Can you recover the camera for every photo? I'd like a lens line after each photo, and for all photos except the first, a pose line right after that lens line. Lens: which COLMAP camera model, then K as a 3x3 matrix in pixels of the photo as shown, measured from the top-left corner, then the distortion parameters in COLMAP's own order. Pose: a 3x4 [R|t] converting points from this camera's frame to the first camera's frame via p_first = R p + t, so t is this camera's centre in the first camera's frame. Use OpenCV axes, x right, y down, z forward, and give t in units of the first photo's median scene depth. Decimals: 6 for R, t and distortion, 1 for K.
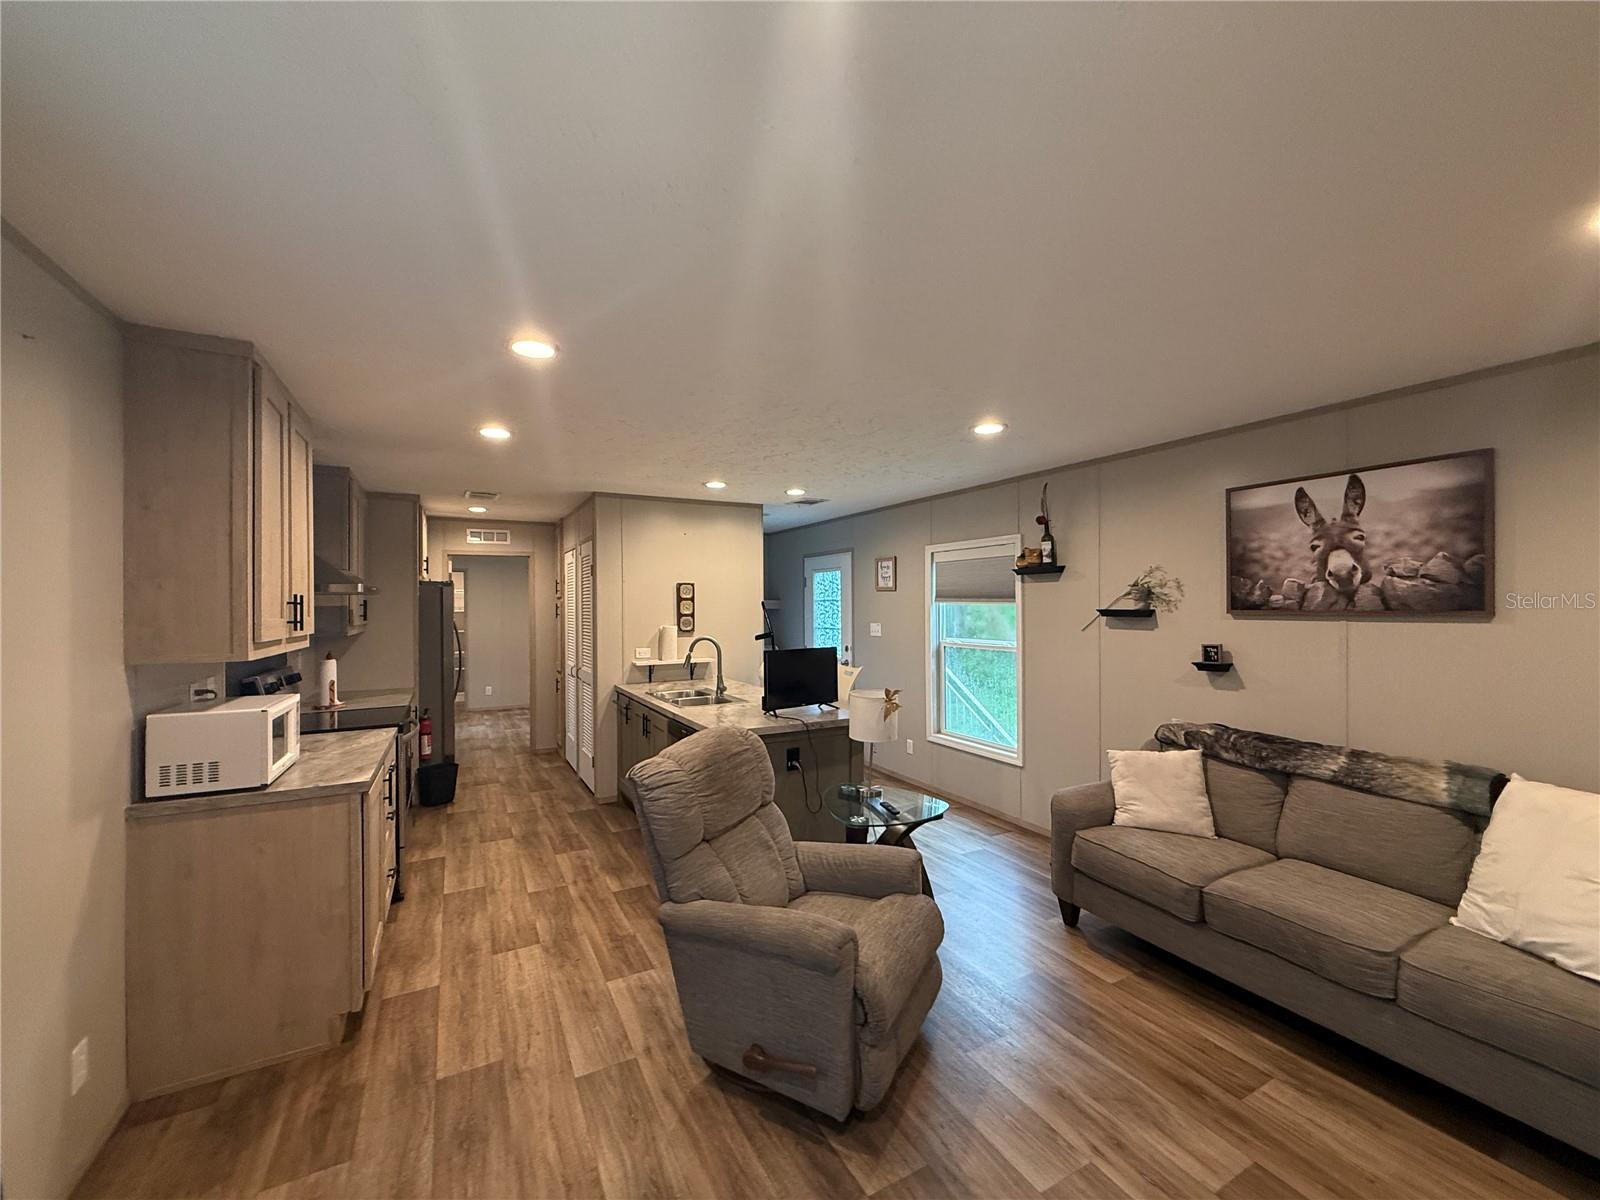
lens RADIAL K [[636.4, 0, 795.6], [0, 636.4, 603.2], [0, 0, 1]] dist [-0.000541, 0.000114]
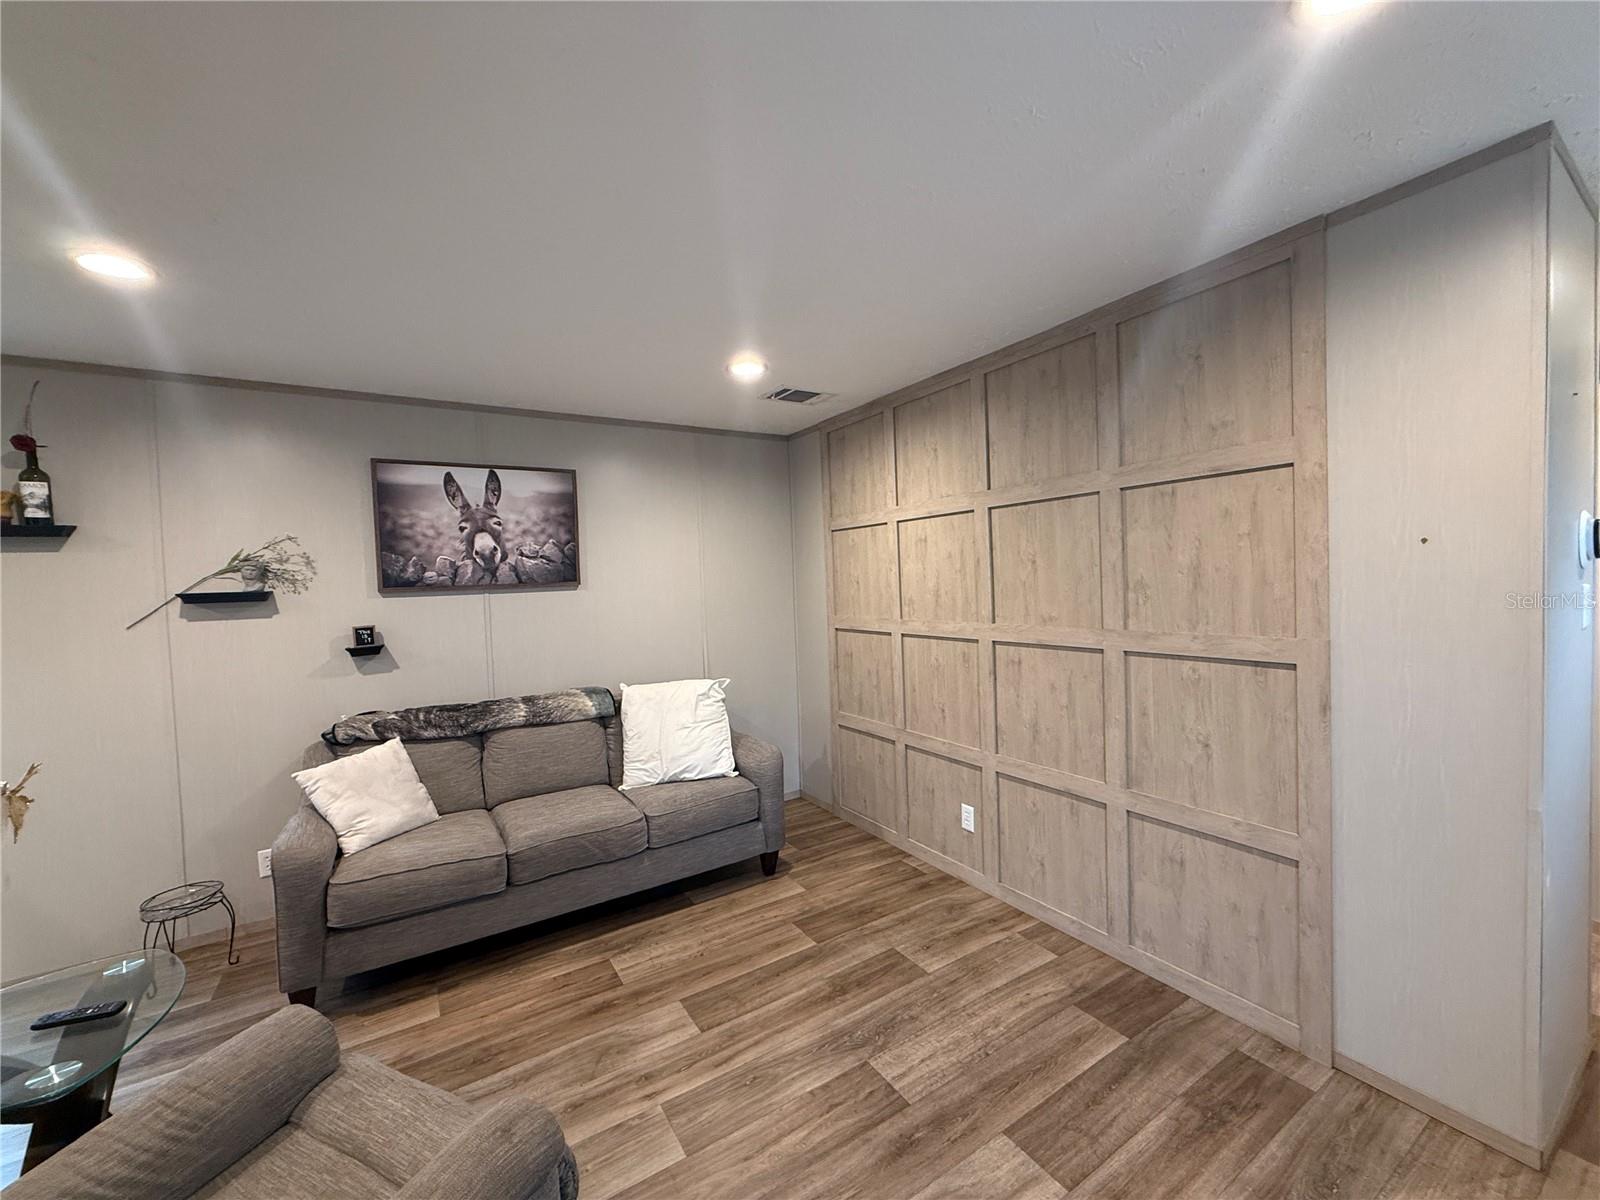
lens RADIAL K [[636.4, 0, 795.6], [0, 636.4, 603.2], [0, 0, 1]] dist [-0.000541, 0.000114]
pose [[-0.066601, -0.029232, 0.997351, -0.301228], [0.032537, 0.998976, 0.031452, 0.023663], [-0.997249, 0.034546, -0.065582, 0.448131]]
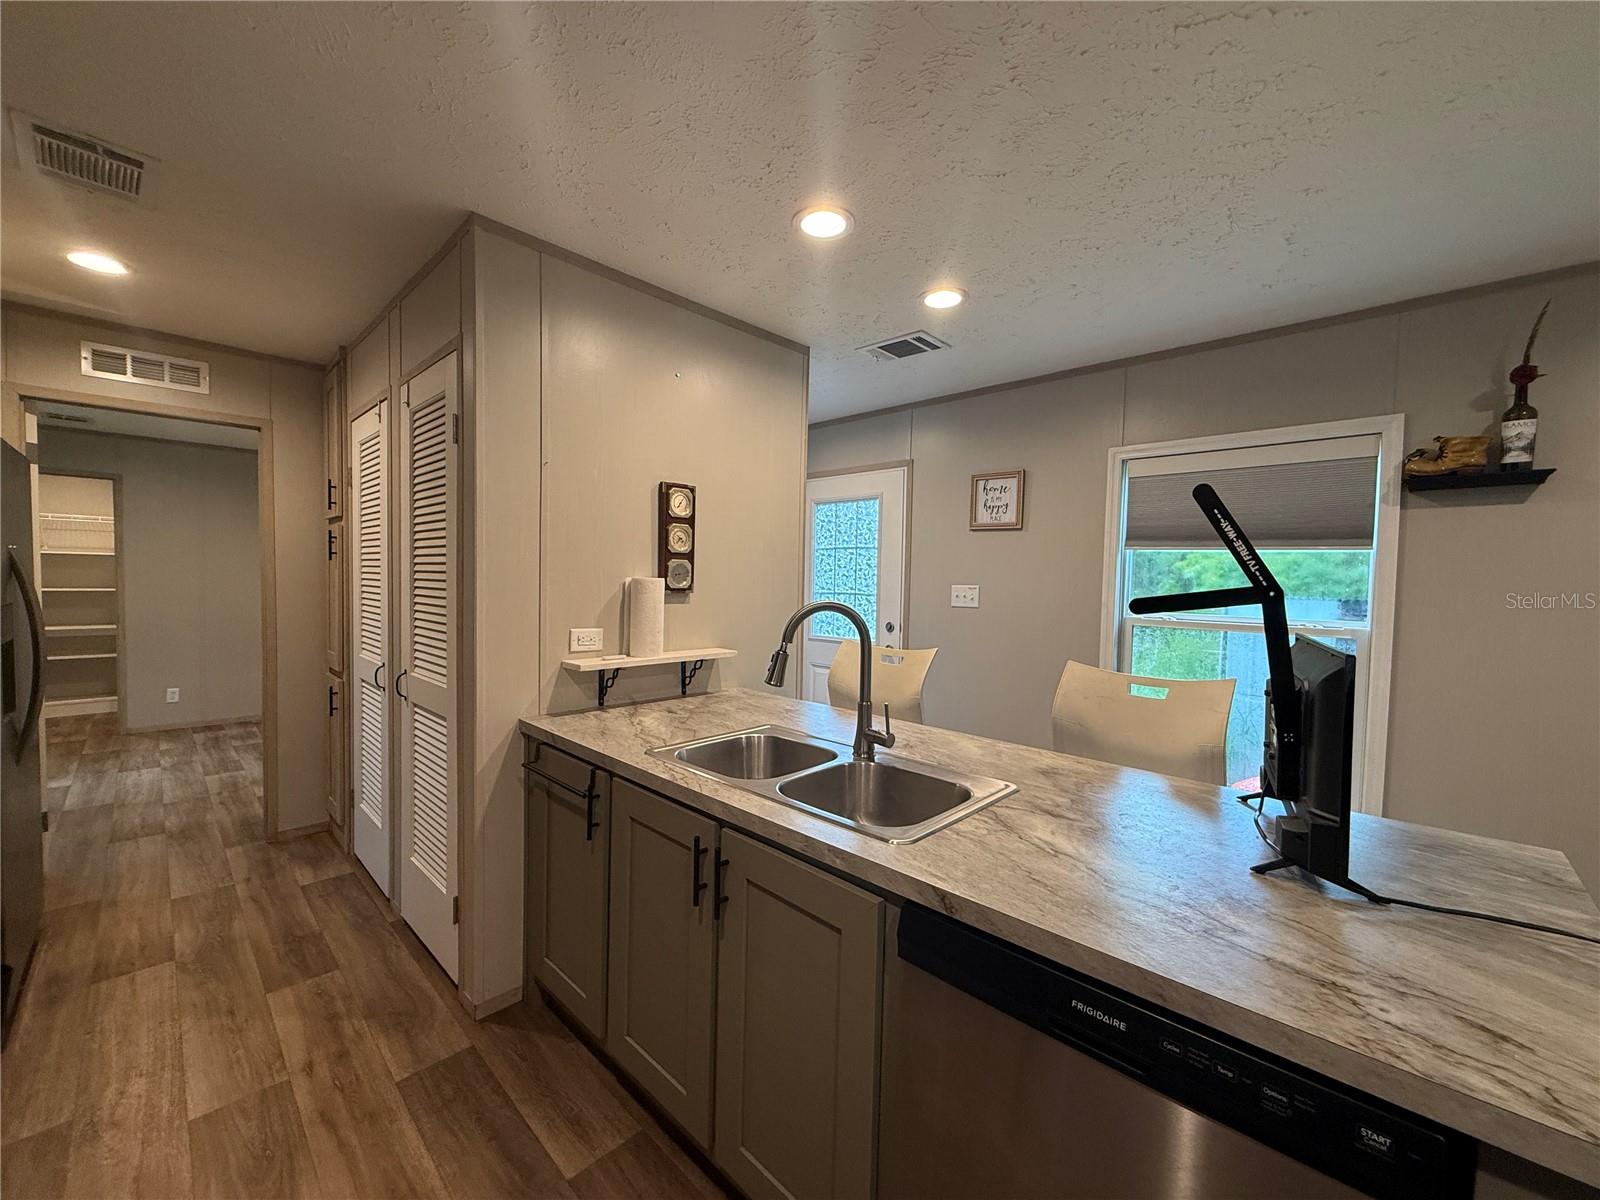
lens RADIAL K [[636.4, 0, 795.6], [0, 636.4, 603.2], [0, 0, 1]] dist [-0.000541, 0.000114]
pose [[0.953368, 0.014632, 0.301454, -0.376109], [-0.027674, 0.998854, 0.039037, 0.054106], [-0.300538, -0.045559, 0.952681, 0.889492]]
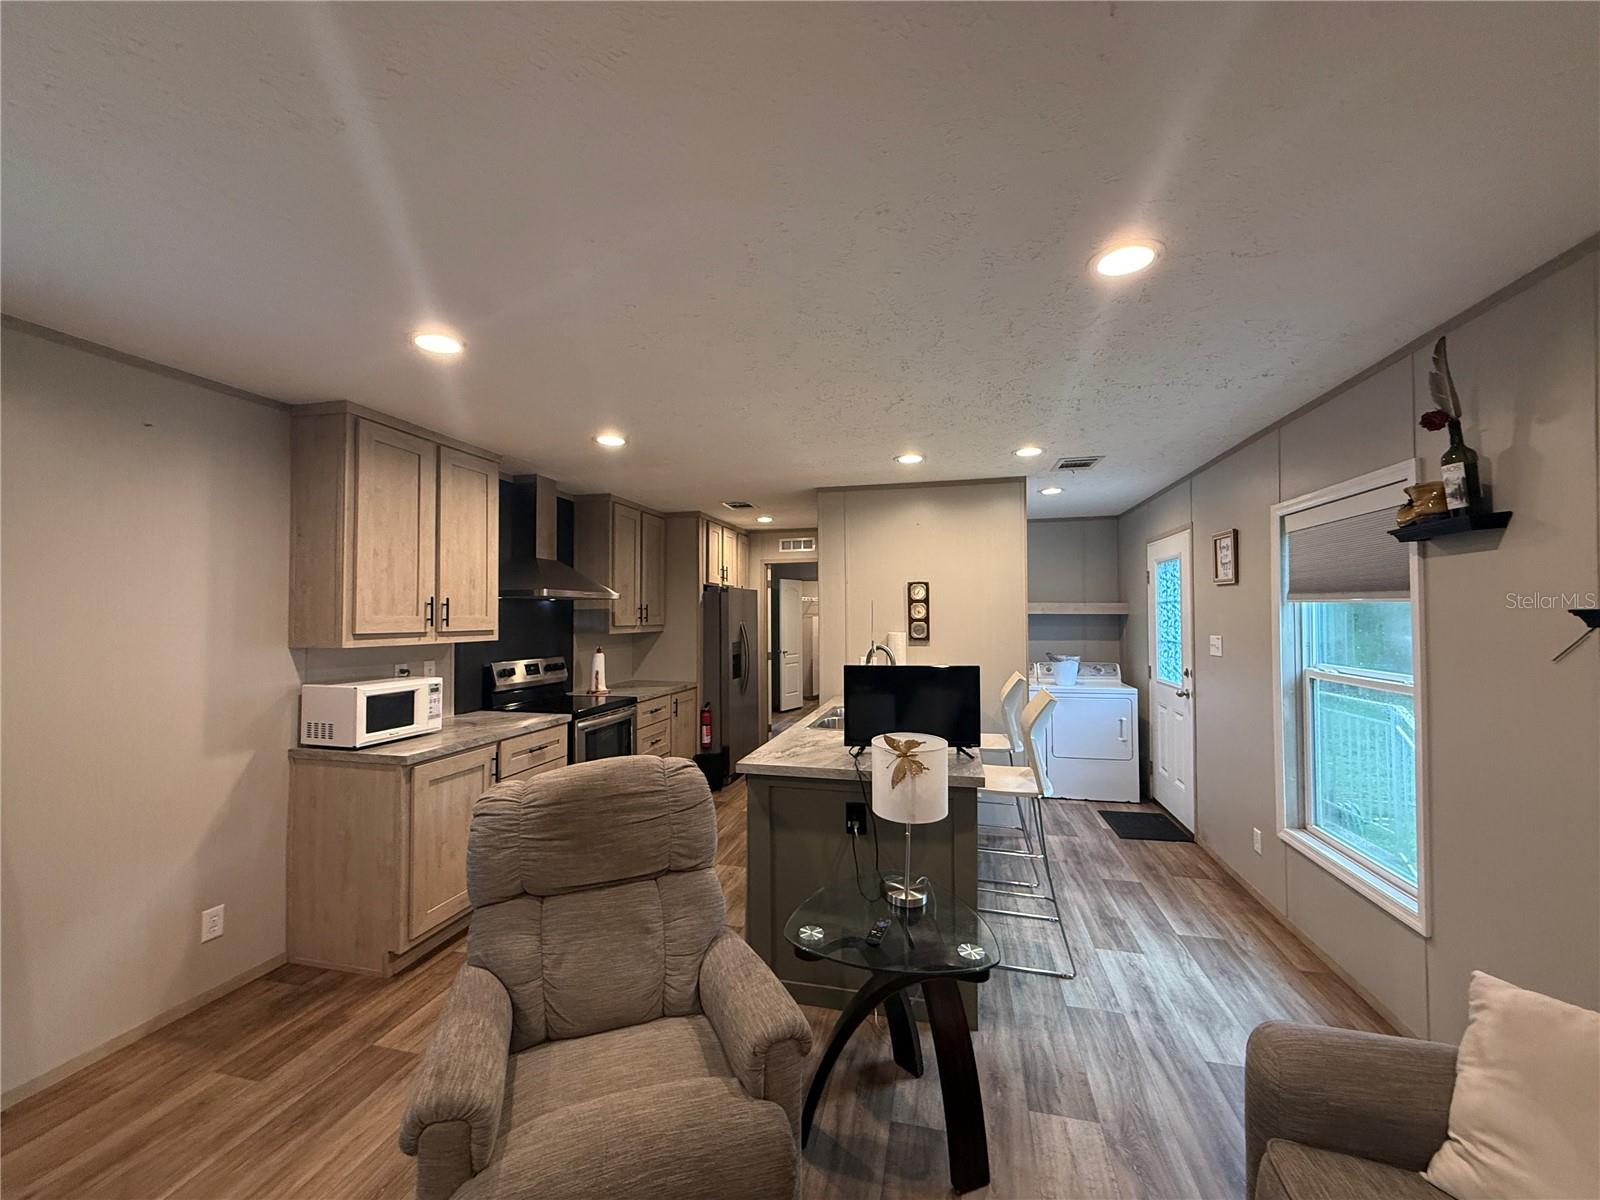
lens RADIAL K [[636.4, 0, 795.6], [0, 636.4, 603.2], [0, 0, 1]] dist [-0.000541, 0.000114]
pose [[0.742183, -0.009994, -0.670123, 0.447916], [0.001542, 0.999912, -0.013205, 0.012179], [0.670196, 0.008768, 0.742133, 0.435969]]
